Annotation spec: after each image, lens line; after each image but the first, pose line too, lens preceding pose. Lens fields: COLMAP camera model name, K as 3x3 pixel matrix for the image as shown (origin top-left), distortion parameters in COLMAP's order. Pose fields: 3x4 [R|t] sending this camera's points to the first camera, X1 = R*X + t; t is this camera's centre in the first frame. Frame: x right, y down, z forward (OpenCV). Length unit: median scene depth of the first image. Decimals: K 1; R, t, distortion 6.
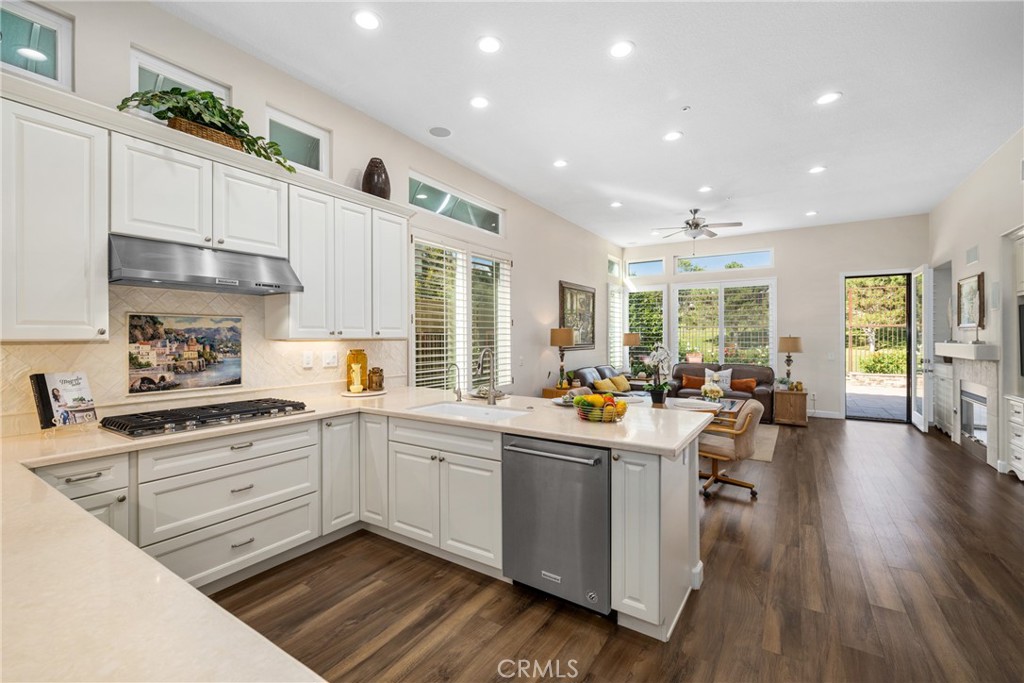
lens RADIAL K [[433.0, 0, 519.7], [0, 433.0, 337.7], [0, 0, 1]] dist [0.015117, -0.000669]
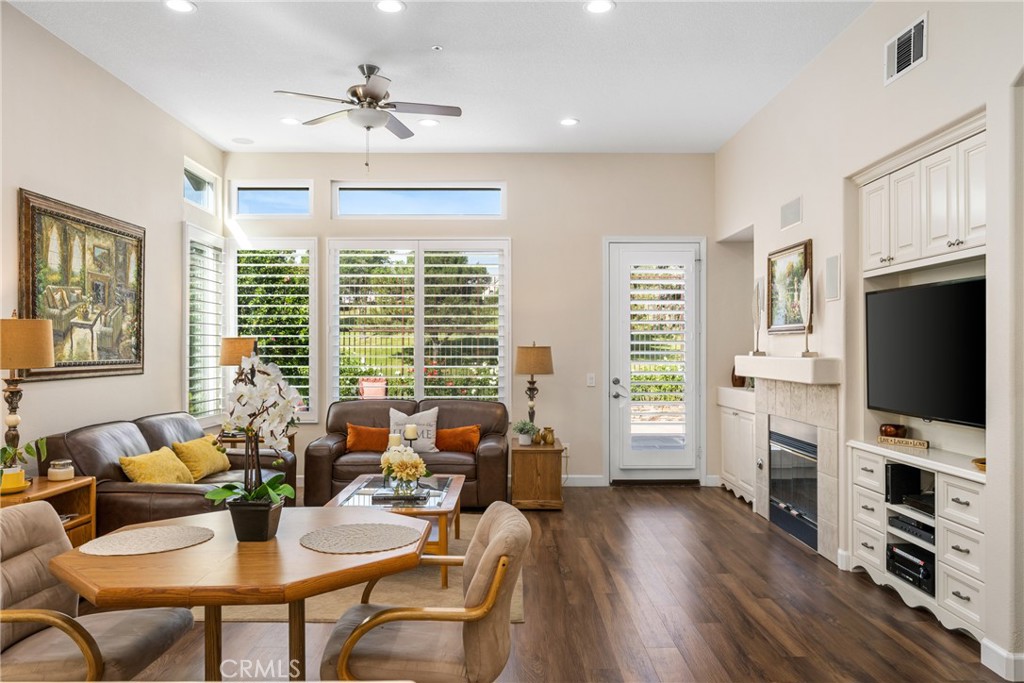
lens RADIAL K [[709.4, 0, 513.2], [0, 709.4, 344.9], [0, 0, 1]] dist [-0.045968, -0.000677]
pose [[0.840316, 0.004929, 0.542074, 0.118188], [-0.000458, 0.999965, -0.008384, 0.003704], [-0.542096, 0.006797, 0.840289, 0.269979]]
